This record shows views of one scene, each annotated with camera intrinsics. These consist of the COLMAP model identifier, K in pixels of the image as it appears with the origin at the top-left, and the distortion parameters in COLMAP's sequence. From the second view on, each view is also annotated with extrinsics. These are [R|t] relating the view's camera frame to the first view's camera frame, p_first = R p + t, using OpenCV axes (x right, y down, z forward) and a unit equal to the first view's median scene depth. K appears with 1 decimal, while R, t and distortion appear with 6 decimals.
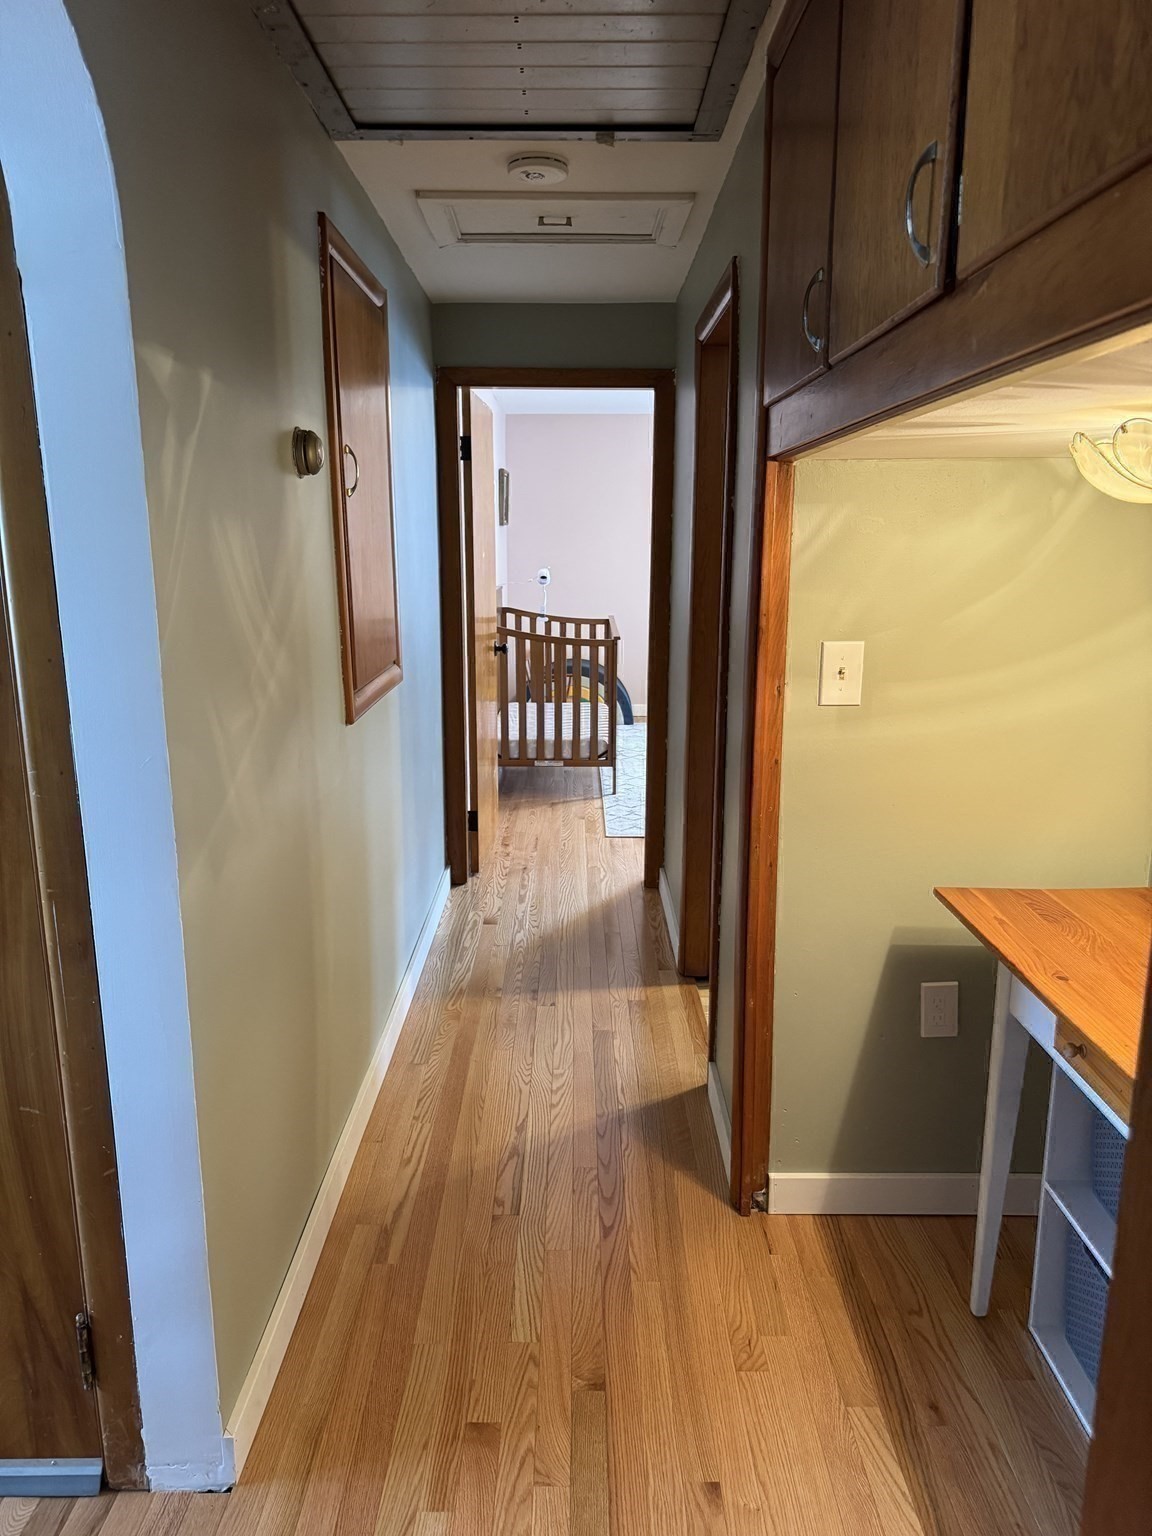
lens RADIAL K [[1077.9, 0, 570.2], [0, 1077.9, 767.0], [0, 0, 1]] dist [0.018840, -0.021074]
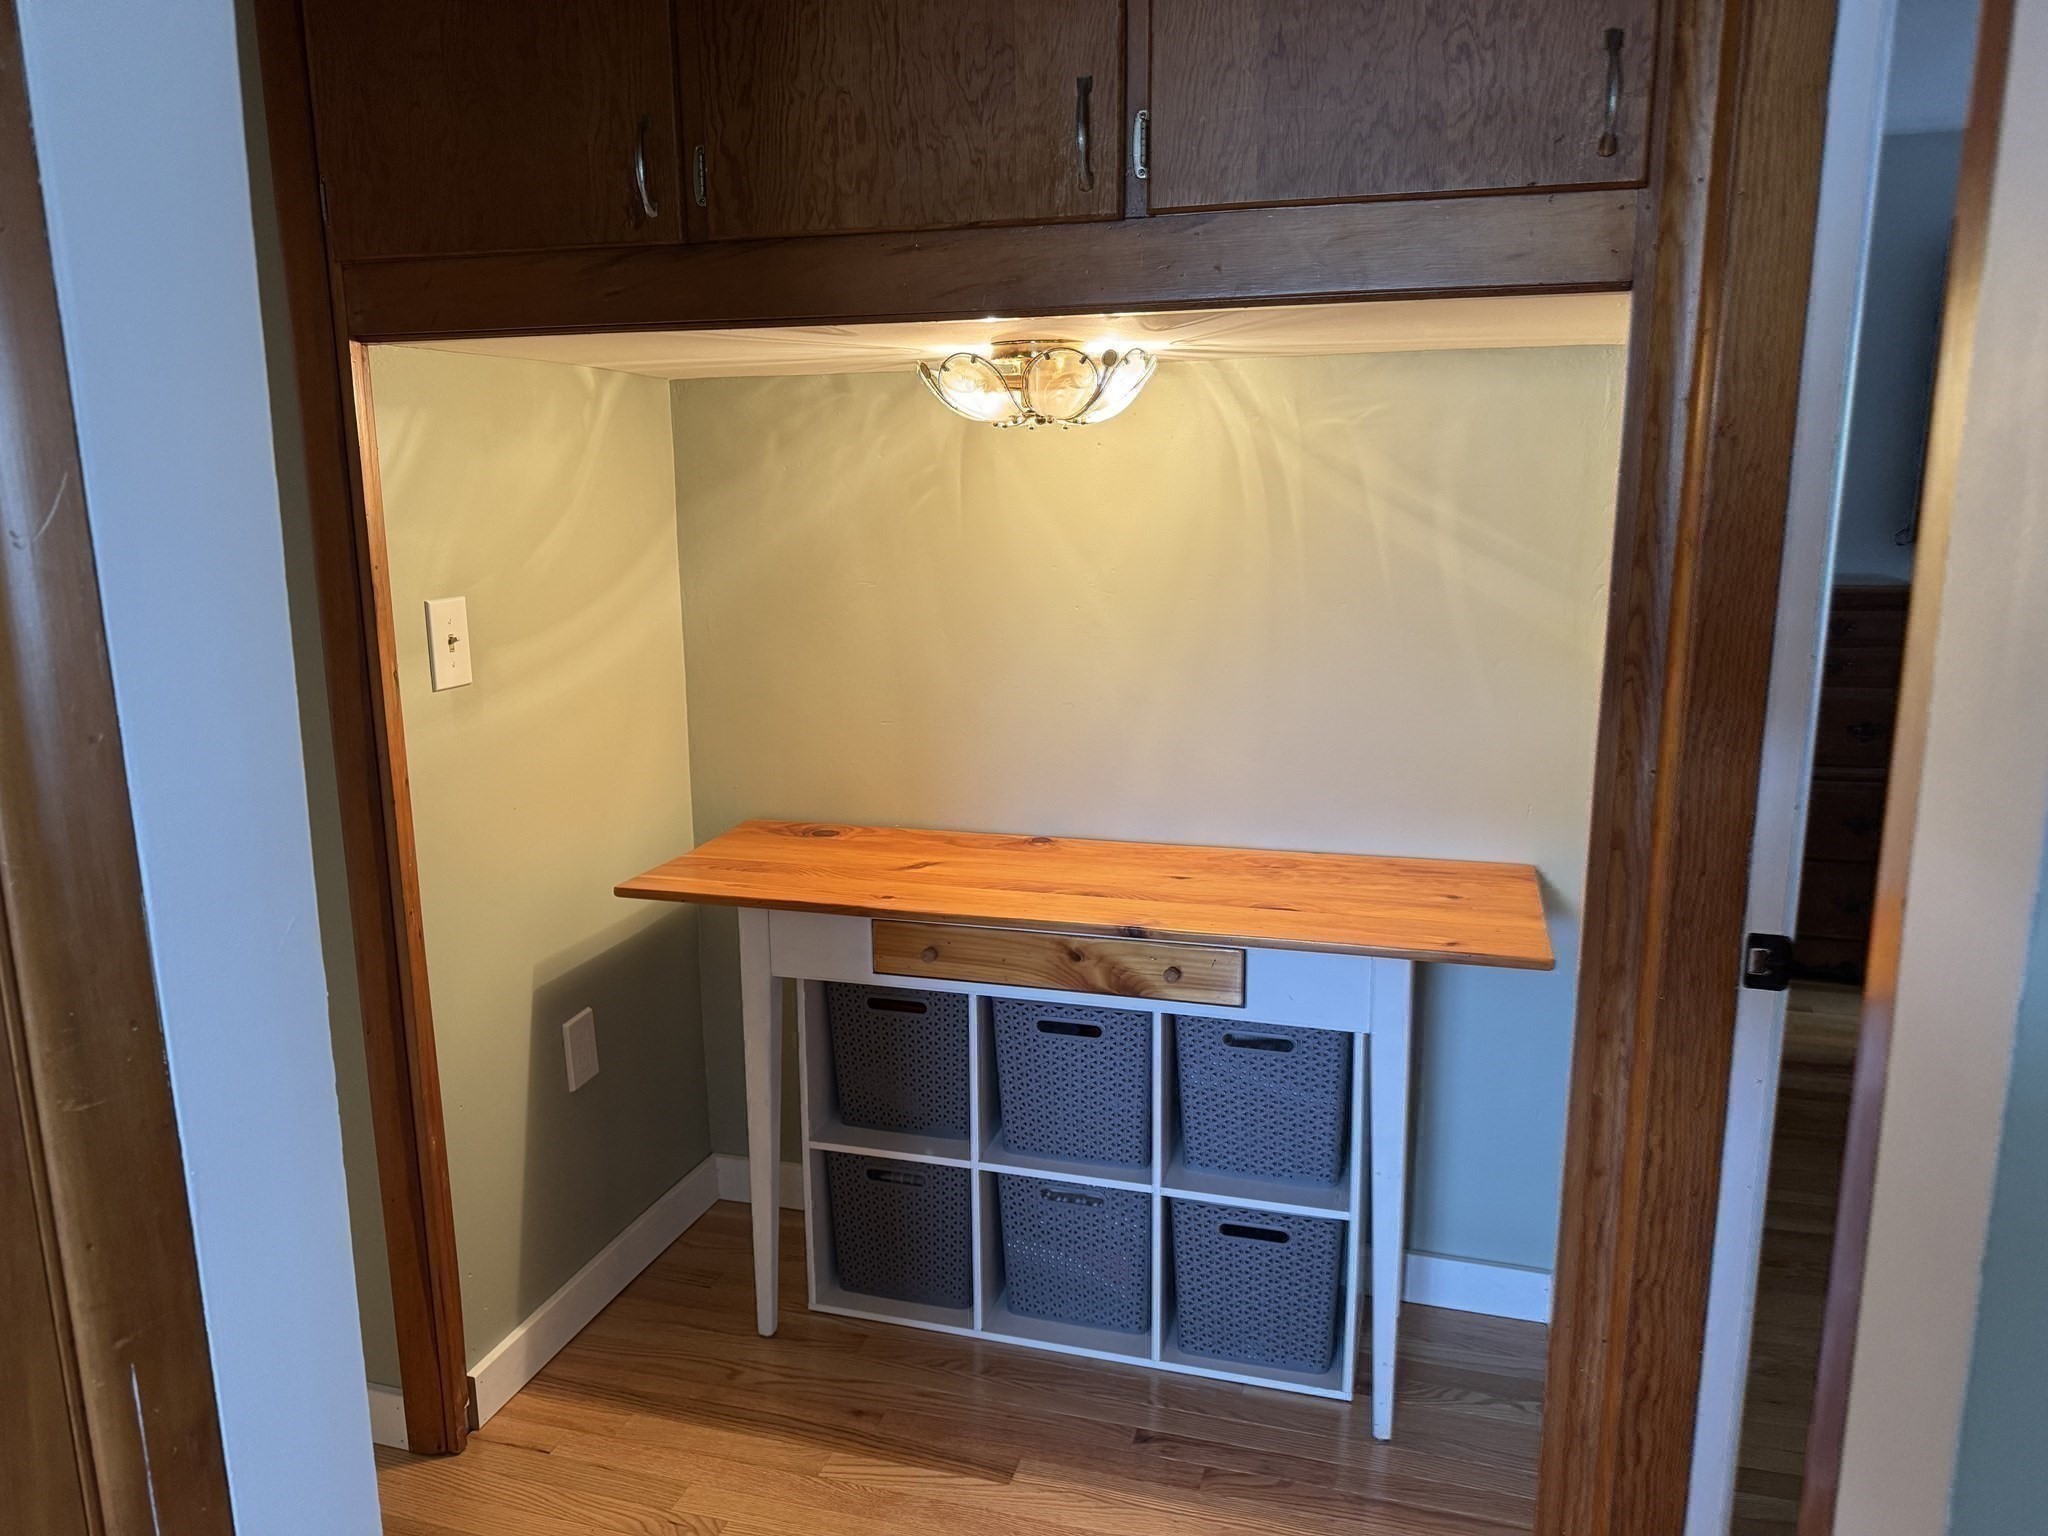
lens RADIAL K [[1437.2, 0, 1015.7], [0, 1437.2, 771.2], [0, 0, 1]] dist [0.018840, -0.021074]
pose [[0.290590, -0.195278, 0.936709, -0.574340], [0.211463, 0.967854, 0.136170, -0.056399], [-0.933189, 0.158509, 0.322543, 0.356828]]
